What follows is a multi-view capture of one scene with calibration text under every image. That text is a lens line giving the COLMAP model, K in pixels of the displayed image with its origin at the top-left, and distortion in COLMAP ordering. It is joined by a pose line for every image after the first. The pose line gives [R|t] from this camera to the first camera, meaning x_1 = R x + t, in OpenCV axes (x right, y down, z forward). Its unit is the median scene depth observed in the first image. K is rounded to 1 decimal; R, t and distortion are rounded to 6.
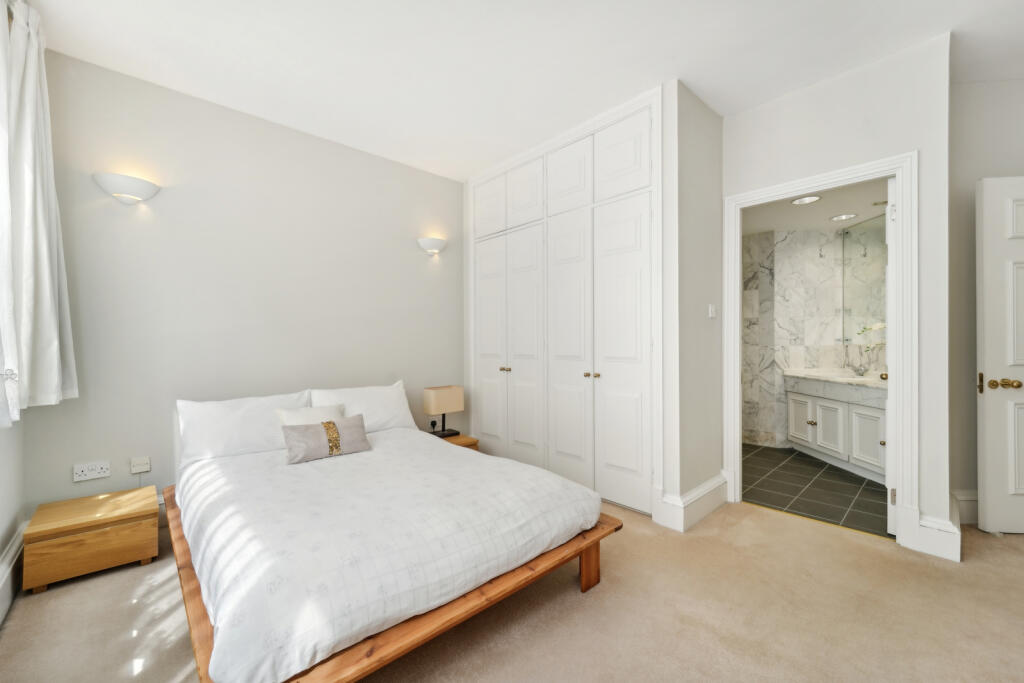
lens RADIAL K [[413.5, 0, 512.3], [0, 413.5, 345.1], [0, 0, 1]] dist [0.001221, 0.000036]
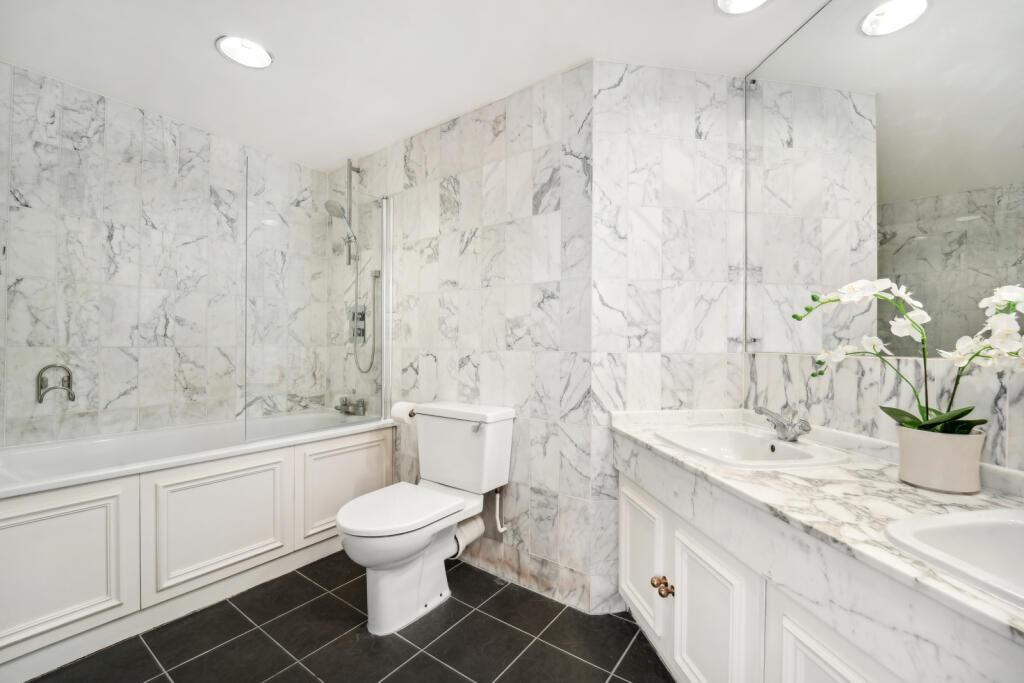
lens RADIAL K [[433.3, 0, 512.0], [0, 433.3, 341.5], [0, 0, 1]] dist [-0.017252, -0.000006]
pose [[0.981186, 0.015330, 0.192454, 0.482553], [-0.013523, 0.999851, -0.010696, -0.002948], [-0.192590, 0.007892, 0.981248, 0.615251]]
